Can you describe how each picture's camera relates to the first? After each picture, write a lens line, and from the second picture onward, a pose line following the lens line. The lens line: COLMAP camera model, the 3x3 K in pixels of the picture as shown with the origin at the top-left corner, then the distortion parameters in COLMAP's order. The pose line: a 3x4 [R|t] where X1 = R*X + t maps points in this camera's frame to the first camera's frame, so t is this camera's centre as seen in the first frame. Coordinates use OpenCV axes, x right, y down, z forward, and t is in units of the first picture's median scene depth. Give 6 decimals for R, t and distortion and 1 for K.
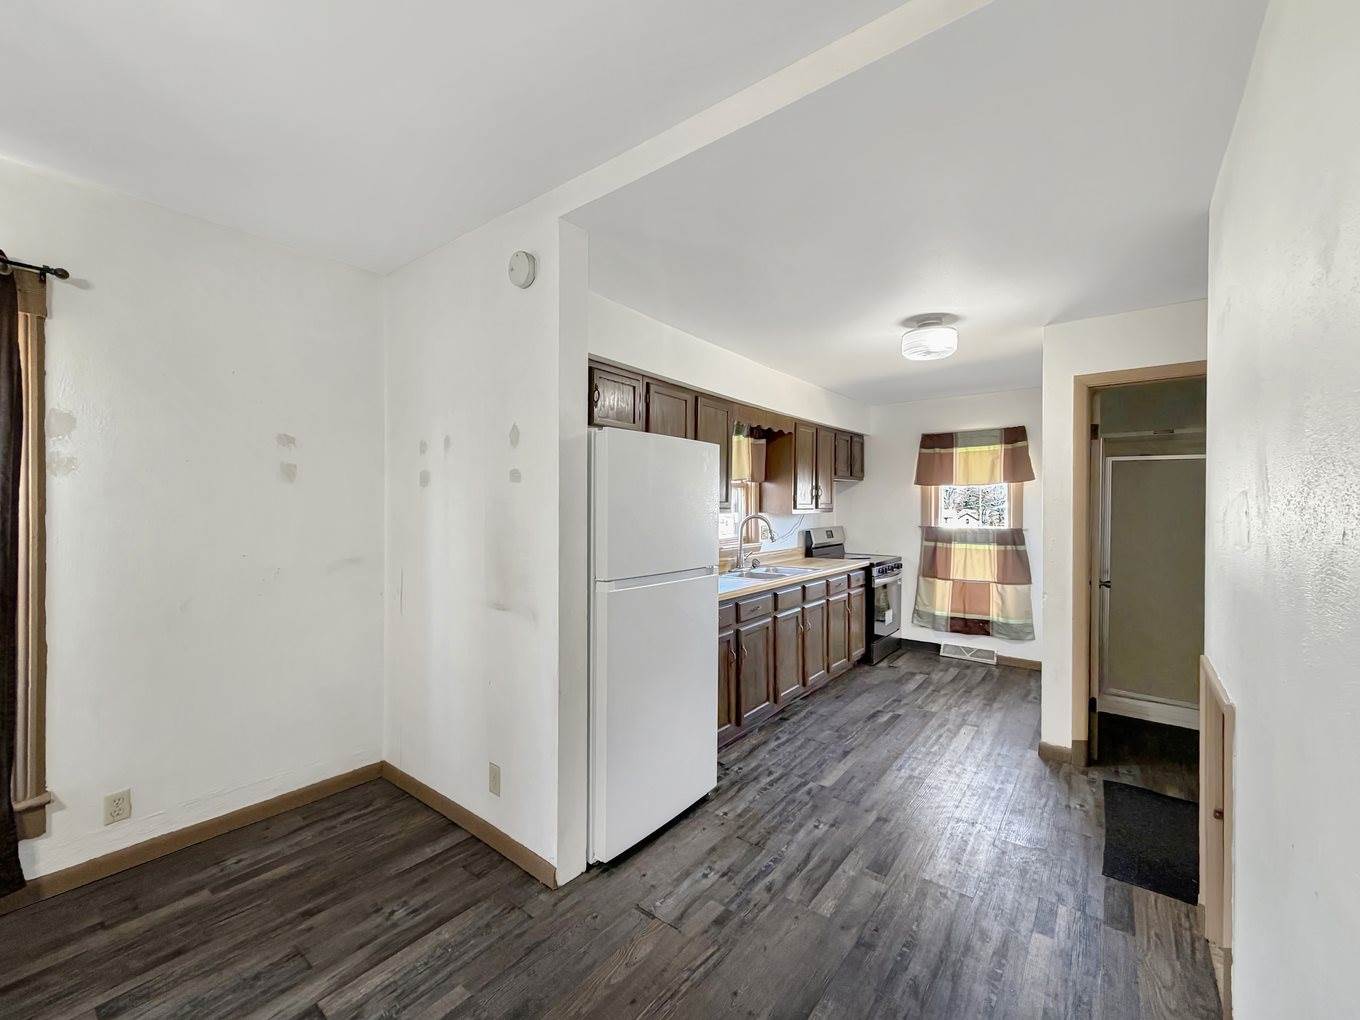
lens RADIAL K [[563.2, 0, 682.0], [0, 563.2, 508.3], [0, 0, 1]] dist [-0.000144, 0.000019]
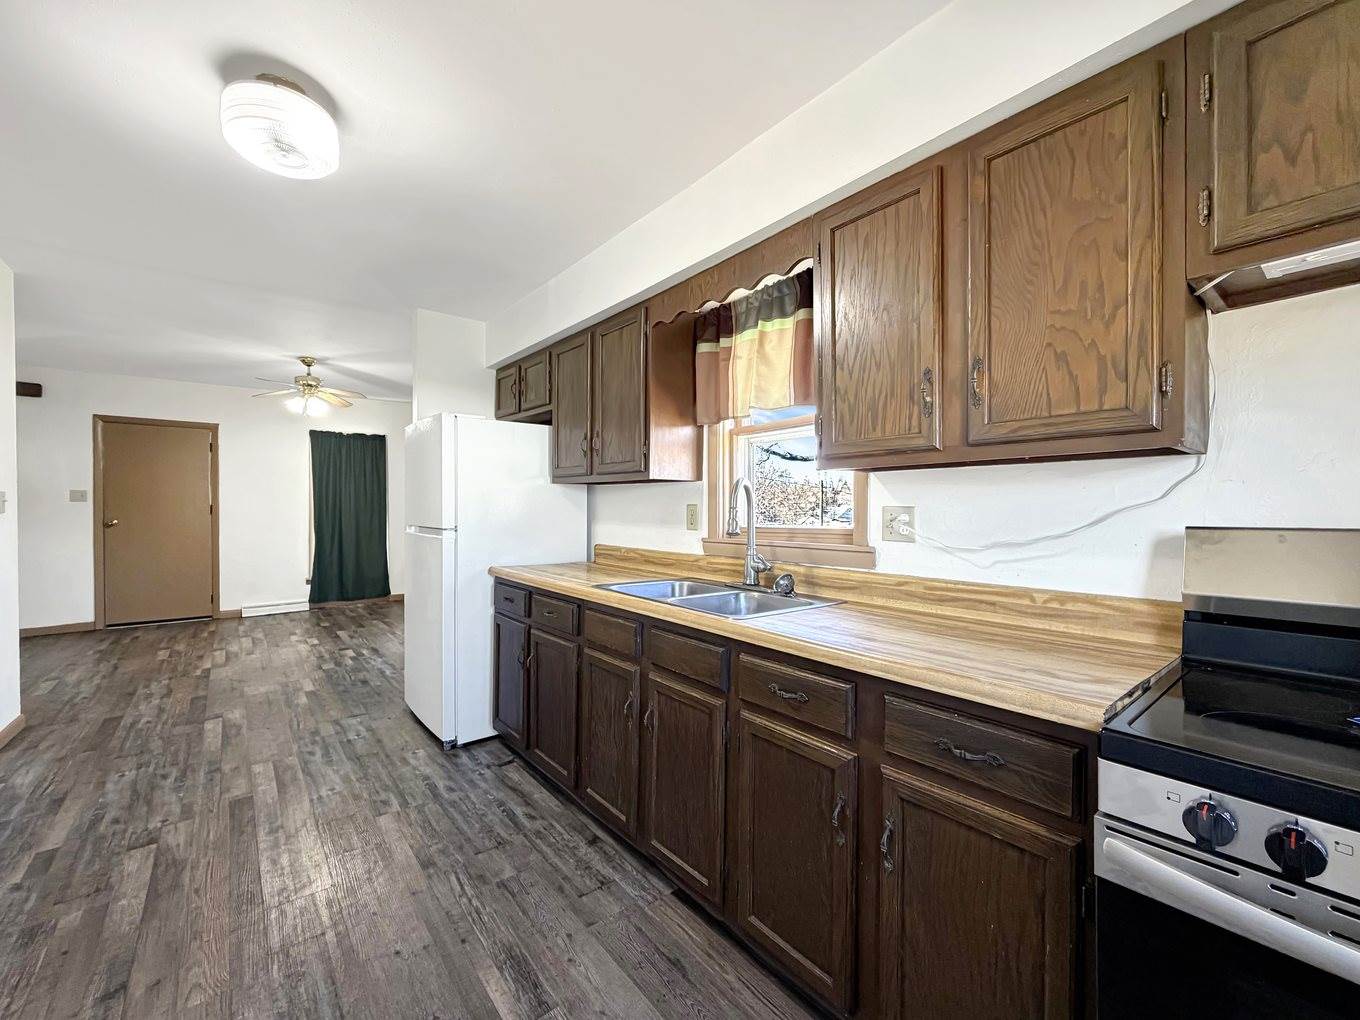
lens RADIAL K [[563.2, 0, 682.0], [0, 563.2, 508.3], [0, 0, 1]] dist [-0.000144, 0.000019]
pose [[-0.230386, -0.001669, -0.973098, 0.644889], [-0.010498, 0.999945, 0.000771, 0.039200], [0.973043, 0.010394, -0.230391, 1.106604]]
